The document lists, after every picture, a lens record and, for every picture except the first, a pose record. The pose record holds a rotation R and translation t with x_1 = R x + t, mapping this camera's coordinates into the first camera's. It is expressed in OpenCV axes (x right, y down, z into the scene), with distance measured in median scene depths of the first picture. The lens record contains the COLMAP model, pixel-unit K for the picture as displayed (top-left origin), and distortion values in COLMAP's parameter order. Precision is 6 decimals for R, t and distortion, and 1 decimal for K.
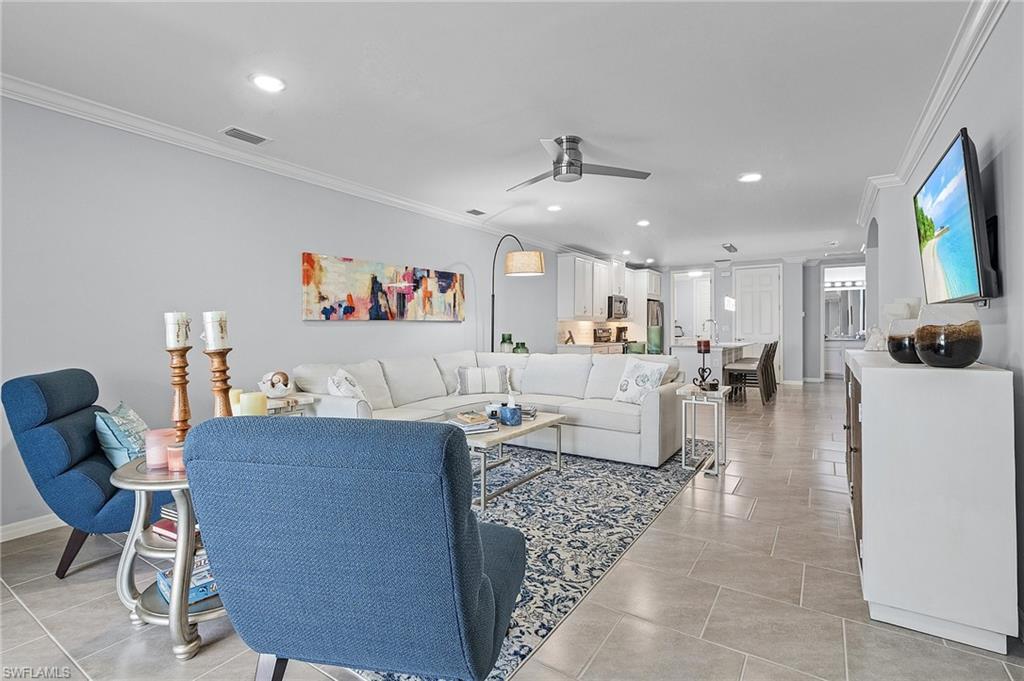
lens RADIAL K [[483.4, 0, 501.9], [0, 483.4, 332.1], [0, 0, 1]] dist [0.001466, -0.000034]
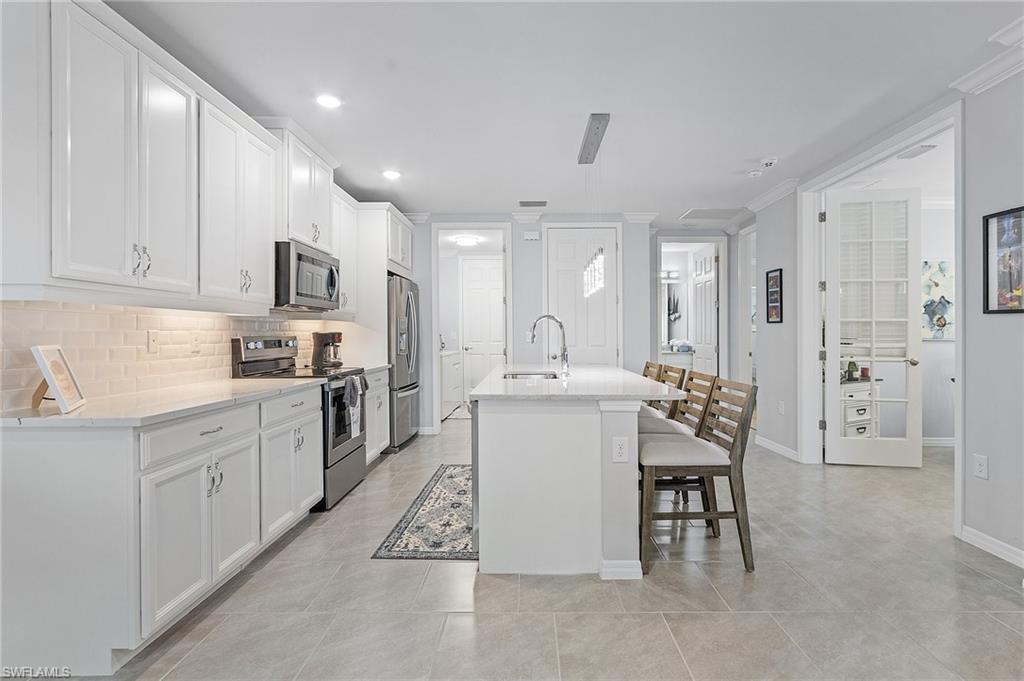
lens RADIAL K [[484.6, 0, 530.3], [0, 484.6, 337.7], [0, 0, 1]] dist [0.000755, -0.000069]
pose [[0.827511, -0.002179, 0.561446, 0.311560], [0.004057, 0.999990, -0.002098, -0.009344], [-0.561435, 0.004013, 0.827511, 1.089066]]
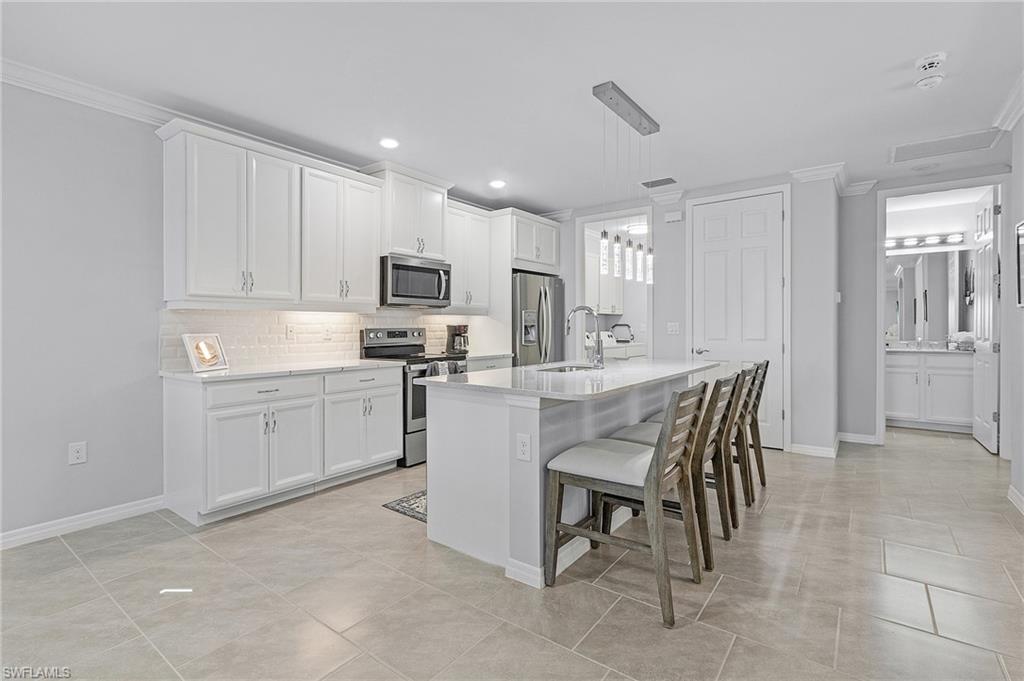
lens RADIAL K [[483.4, 0, 501.9], [0, 483.4, 332.1], [0, 0, 1]] dist [0.001466, -0.000034]
pose [[0.998156, -0.000205, -0.060698, 0.628727], [0.000327, 0.999998, 0.001993, -0.009050], [0.060698, -0.002010, 0.998154, 0.988781]]
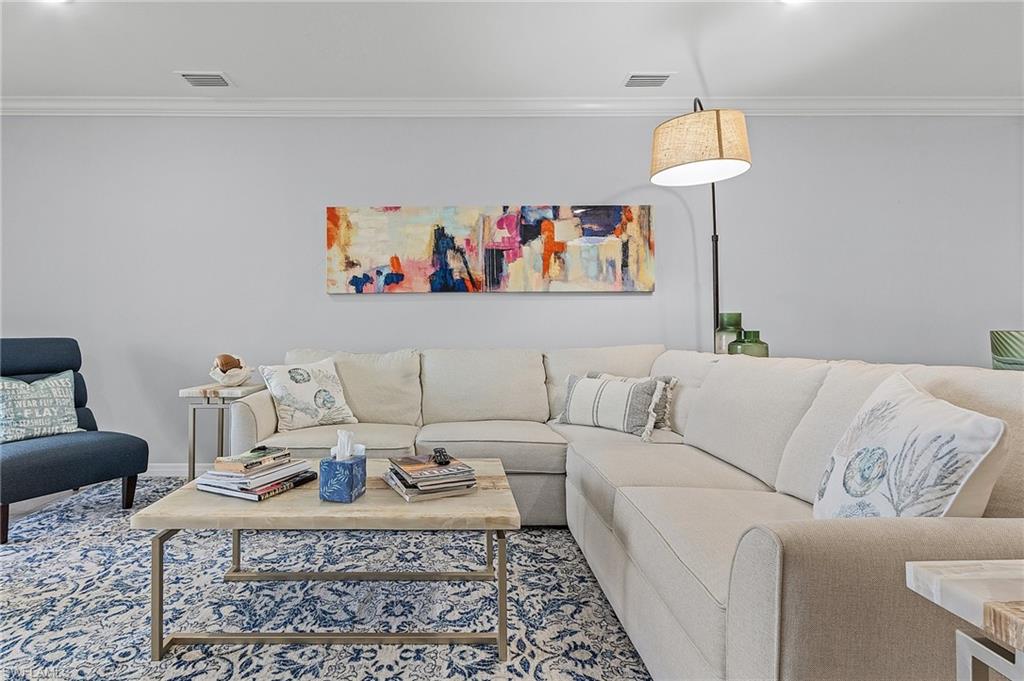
lens RADIAL K [[498.5, 0, 512.0], [0, 498.5, 340.5], [0, 0, 1]] dist [-0.020316, 0.000160]
pose [[0.562531, 0.021032, -0.826508, 0.340978], [-0.007215, 0.999763, 0.020531, 0.025841], [0.826744, -0.005586, 0.562550, 0.628162]]
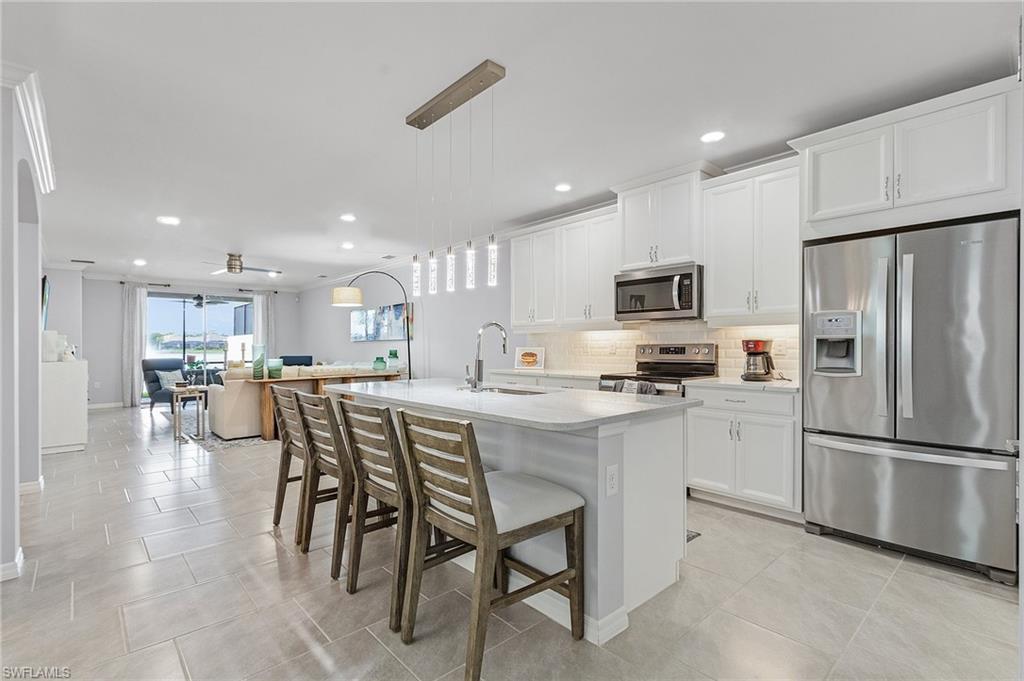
lens RADIAL K [[476.6, 0, 498.8], [0, 476.6, 342.2], [0, 0, 1]] dist [0.001901, 0.000053]
pose [[-0.256083, -0.001479, -0.966654, 1.222757], [-0.000940, 0.999999, -0.001281, -0.015876], [0.966654, 0.000581, -0.256084, 1.760755]]
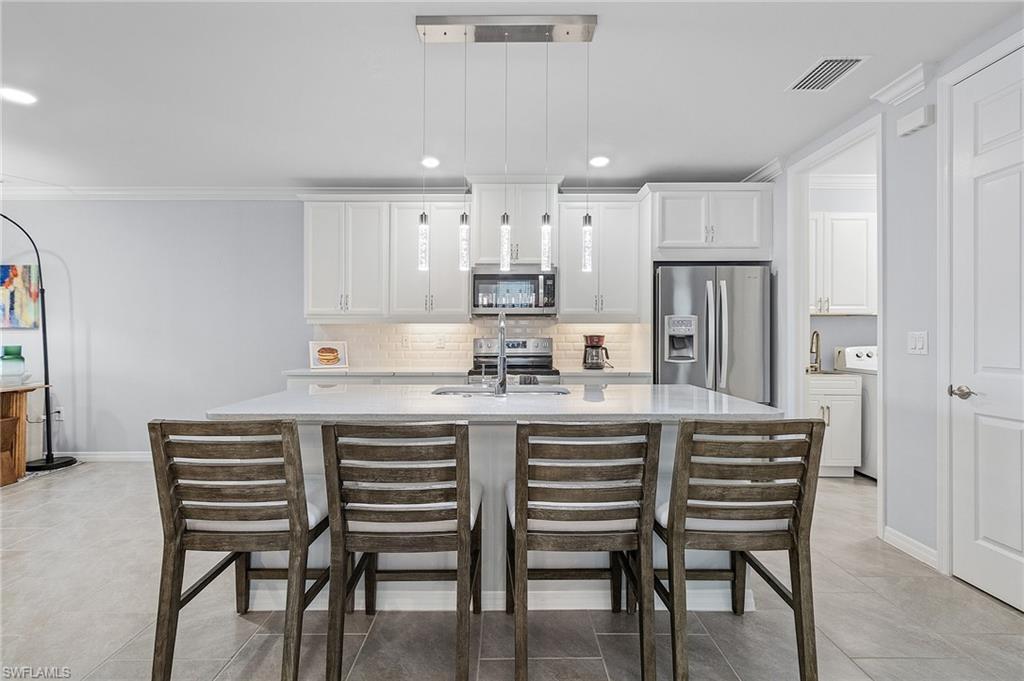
lens RADIAL K [[483.4, 0, 501.9], [0, 483.4, 332.1], [0, 0, 1]] dist [0.001466, -0.000034]
pose [[0.555881, -0.003783, -0.831253, 1.080749], [-0.008547, 0.999911, -0.010266, -0.016118], [0.831218, 0.012811, 0.555799, 1.353362]]
